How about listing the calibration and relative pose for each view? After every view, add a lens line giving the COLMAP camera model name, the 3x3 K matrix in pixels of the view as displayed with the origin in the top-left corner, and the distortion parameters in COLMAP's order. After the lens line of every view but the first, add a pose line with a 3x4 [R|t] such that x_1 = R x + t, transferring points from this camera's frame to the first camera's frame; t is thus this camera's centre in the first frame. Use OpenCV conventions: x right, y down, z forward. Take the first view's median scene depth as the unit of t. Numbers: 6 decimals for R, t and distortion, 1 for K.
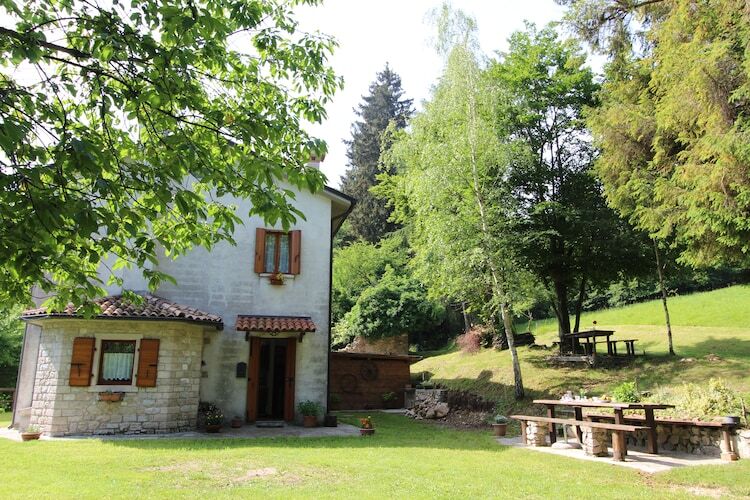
lens RADIAL K [[586.4, 0, 375.0], [0, 586.4, 250.0], [0, 0, 1]] dist [0.017246, -0.010089]
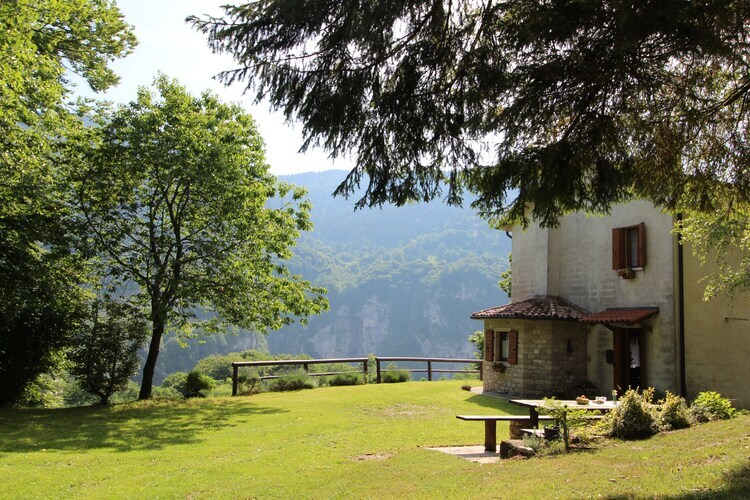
lens RADIAL K [[586.4, 0, 375.0], [0, 586.4, 250.0], [0, 0, 1]] dist [0.017246, -0.010089]
pose [[0.144174, -0.136423, -0.980103, 0.858730], [0.170688, 0.979034, -0.111166, 0.050780], [0.974720, -0.151265, 0.164437, 0.398251]]
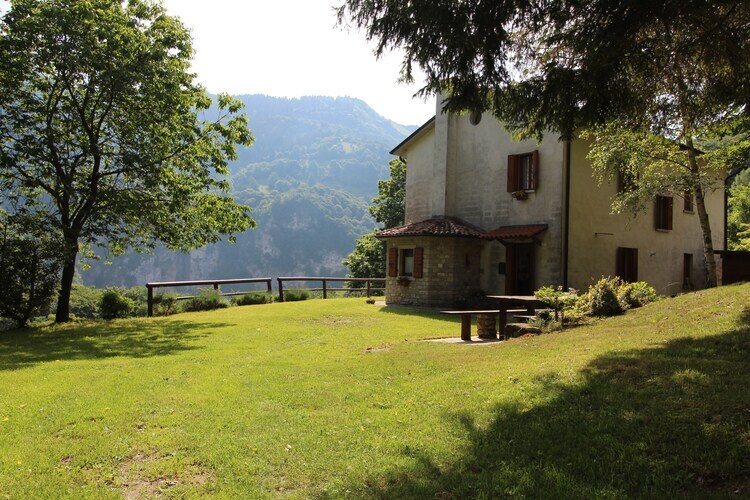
lens RADIAL K [[586.4, 0, 375.0], [0, 586.4, 250.0], [0, 0, 1]] dist [0.017246, -0.010089]
pose [[0.419728, -0.023436, -0.907347, 0.842917], [0.174304, 0.983141, 0.055238, 0.043245], [0.890756, -0.181339, 0.416737, 0.210885]]
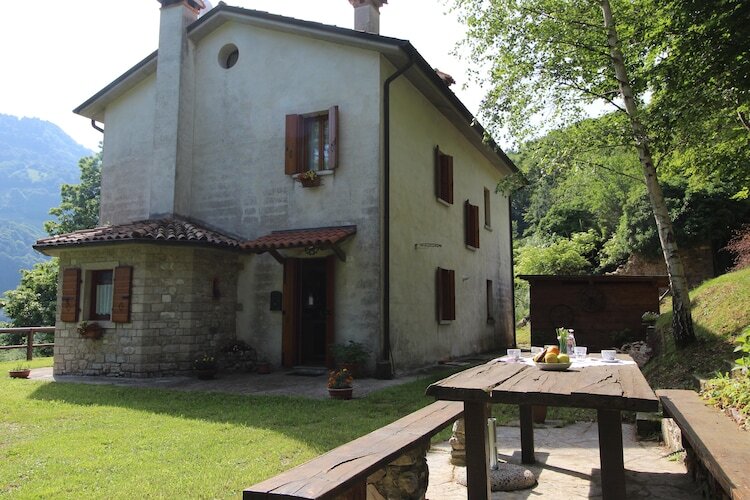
lens RADIAL K [[586.4, 0, 375.0], [0, 586.4, 250.0], [0, 0, 1]] dist [0.017246, -0.010089]
pose [[0.790136, -0.074996, -0.608326, 0.352525], [0.141096, 0.988087, 0.061451, 0.108939], [0.596471, -0.134387, 0.791305, 0.474917]]
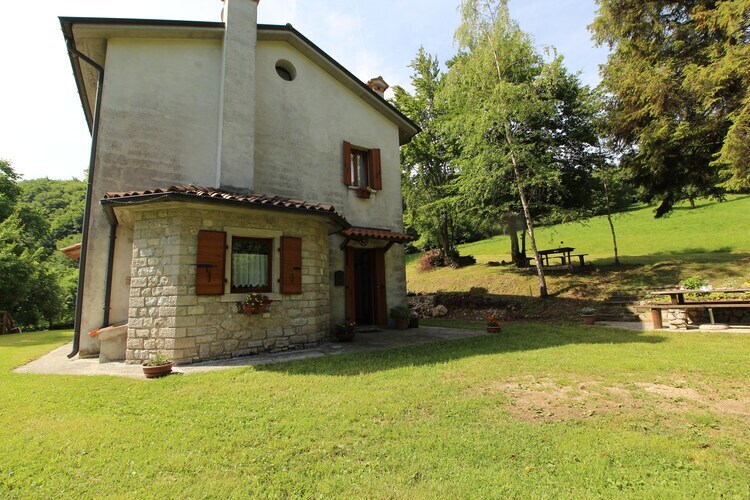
lens RADIAL K [[344.8, 0, 375.0], [0, 344.8, 250.0], [0, 0, 1]] dist [-0.000521, -0.000220]
pose [[0.936519, 0.010519, 0.350459, -0.378027], [-0.038482, 0.996595, 0.072922, 0.111138], [-0.348499, -0.081779, 0.933735, 0.433922]]
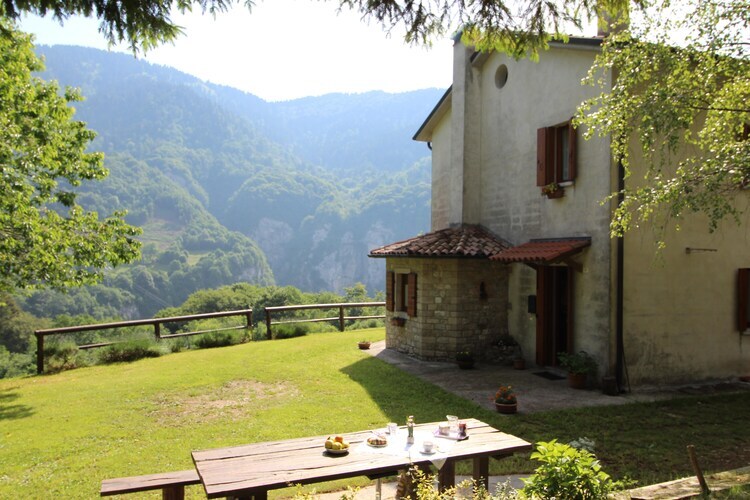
lens RADIAL K [[586.4, 0, 375.0], [0, 586.4, 250.0], [0, 0, 1]] dist [0.017246, -0.010089]
pose [[0.128952, -0.016229, -0.991518, 0.585748], [0.210645, 0.977496, 0.011396, 0.070526], [0.969020, -0.210328, 0.129469, 0.687656]]
